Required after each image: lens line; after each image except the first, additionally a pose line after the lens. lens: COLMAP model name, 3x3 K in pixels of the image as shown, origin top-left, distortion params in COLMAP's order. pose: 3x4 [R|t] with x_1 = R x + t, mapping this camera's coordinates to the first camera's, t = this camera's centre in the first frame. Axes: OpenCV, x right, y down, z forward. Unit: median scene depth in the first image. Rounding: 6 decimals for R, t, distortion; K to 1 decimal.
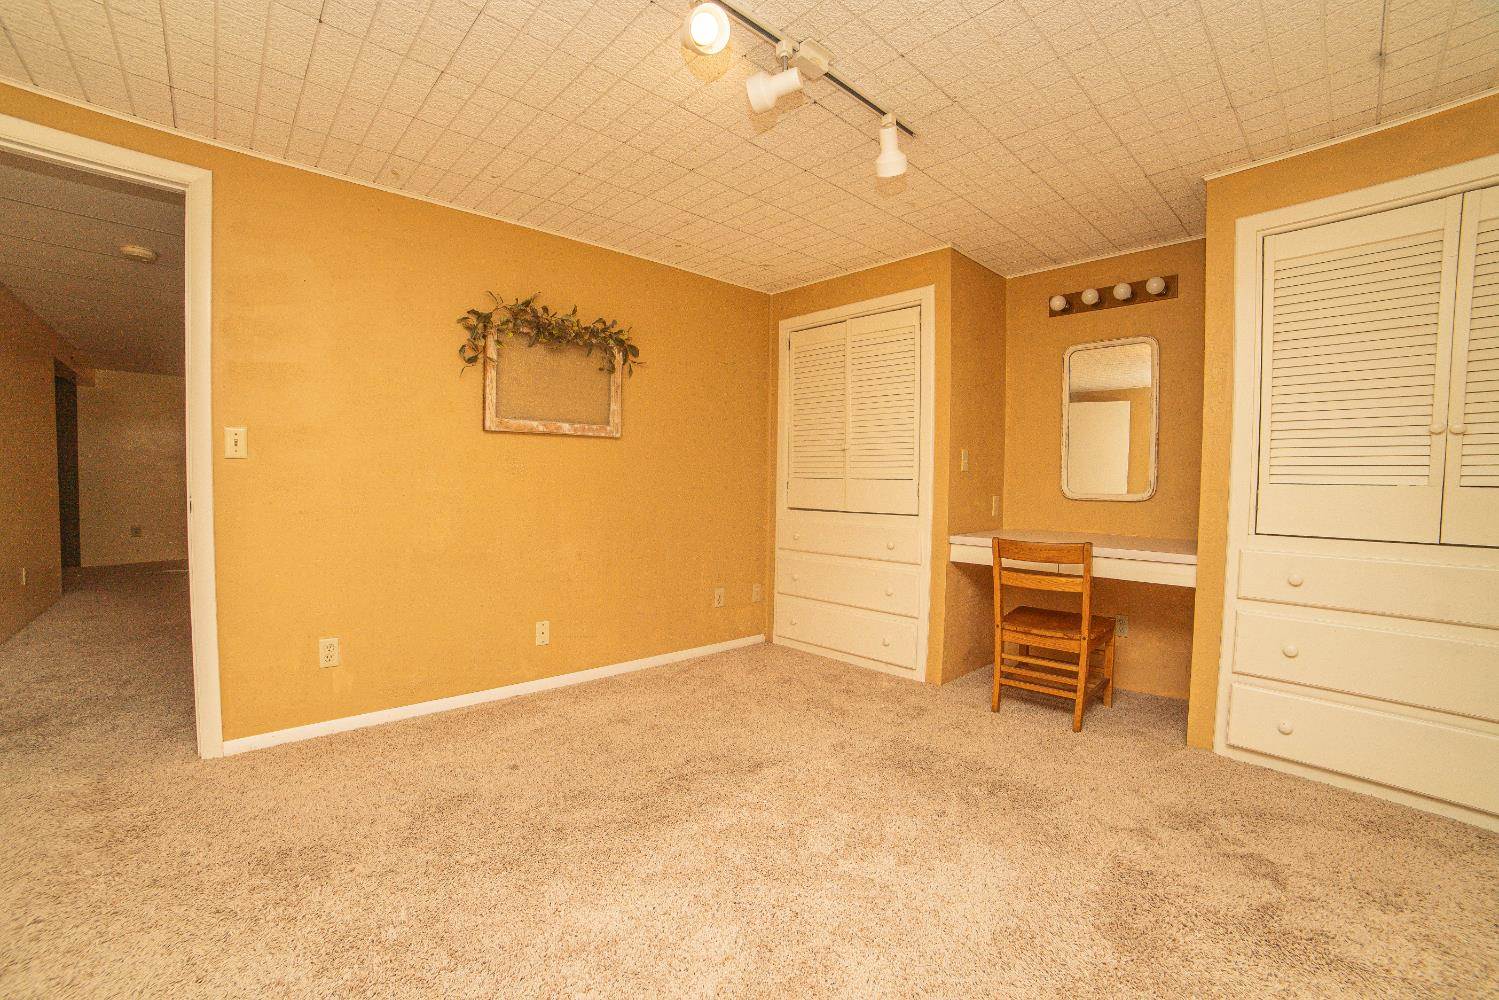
lens RADIAL K [[643.0, 0, 749.5], [0, 643.0, 500.0], [0, 0, 1]] dist [0.000738, 0.000221]
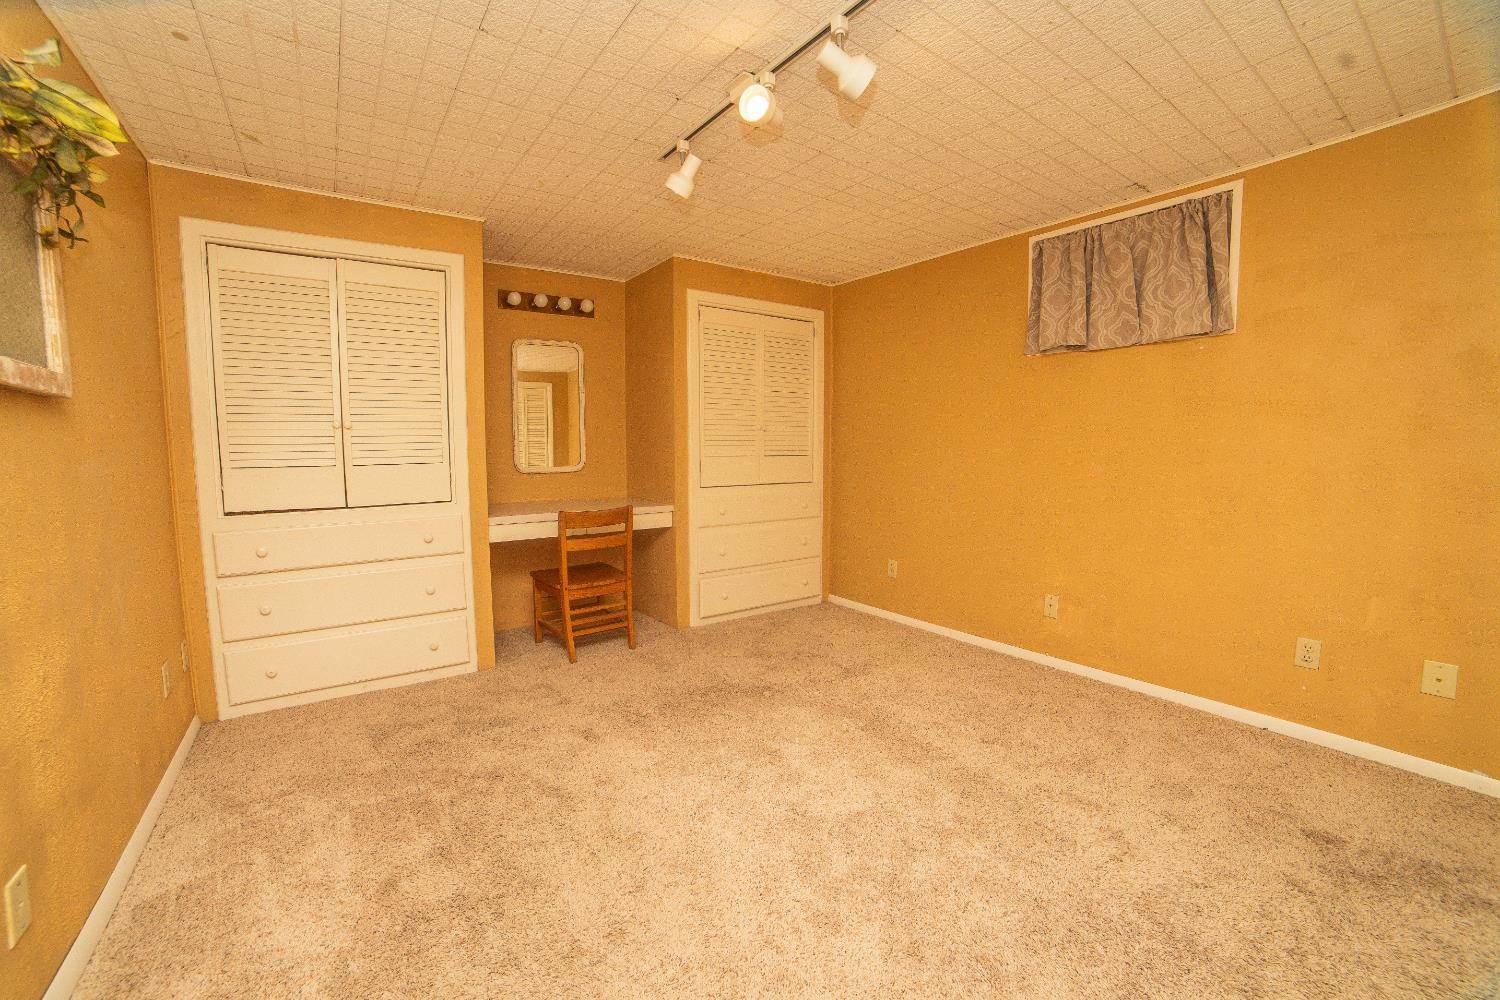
lens RADIAL K [[678.4, 0, 697.7], [0, 678.4, 505.6], [0, 0, 1]] dist [-0.063782, 0.000901]
pose [[0.180269, -0.106955, 0.977785, -0.645348], [0.042486, 0.993990, 0.100895, -0.054269], [-0.982699, 0.023354, 0.183729, 0.491445]]
